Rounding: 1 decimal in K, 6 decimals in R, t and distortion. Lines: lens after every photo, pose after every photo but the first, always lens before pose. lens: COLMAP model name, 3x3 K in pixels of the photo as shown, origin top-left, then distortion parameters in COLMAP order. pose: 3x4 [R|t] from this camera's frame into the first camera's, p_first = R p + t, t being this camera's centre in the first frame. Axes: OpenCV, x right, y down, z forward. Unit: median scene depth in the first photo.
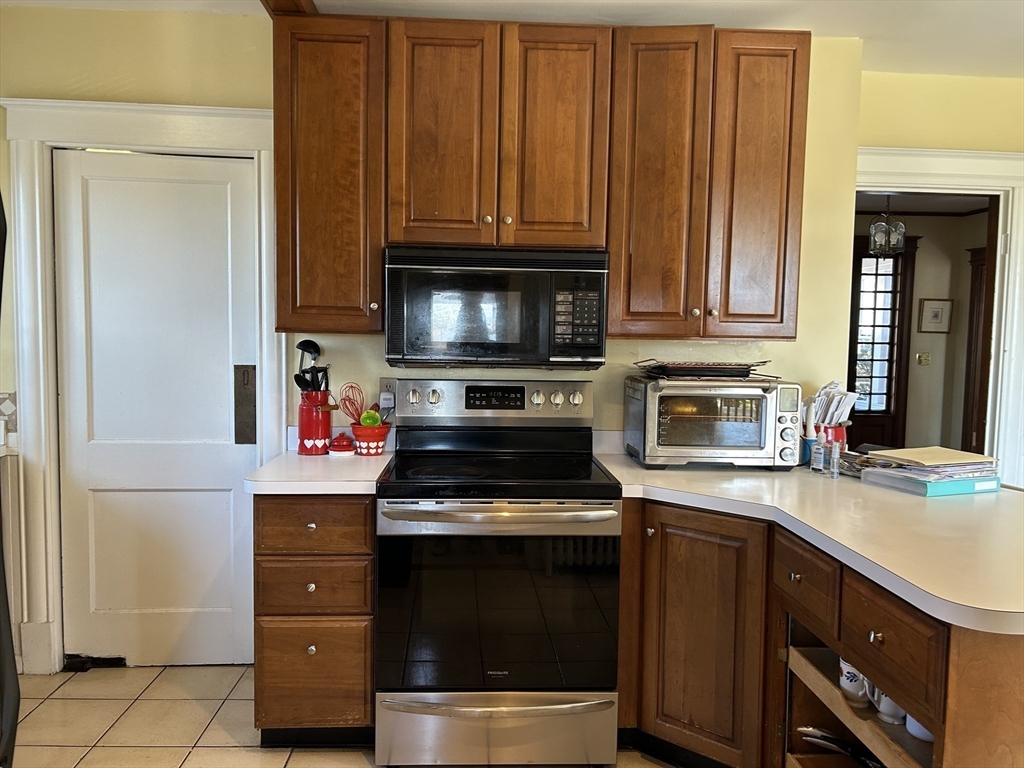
lens RADIAL K [[773.0, 0, 512.4], [0, 773.0, 385.8], [0, 0, 1]] dist [0.056202, -0.064848]
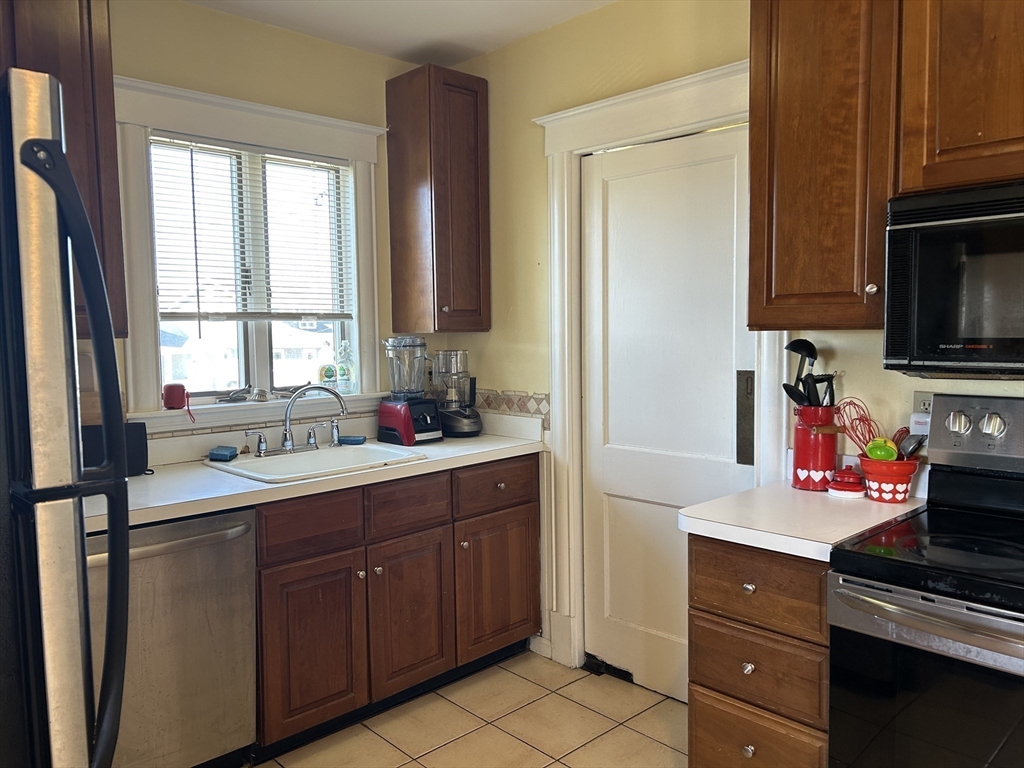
lens RADIAL K [[773.0, 0, 507.7], [0, 773.0, 380.8], [0, 0, 1]] dist [0.056202, -0.064848]
pose [[0.637962, 0.024769, -0.769670, 0.151719], [-0.028553, 0.999556, 0.008500, -0.017320], [0.769539, 0.016553, 0.638386, 0.303344]]
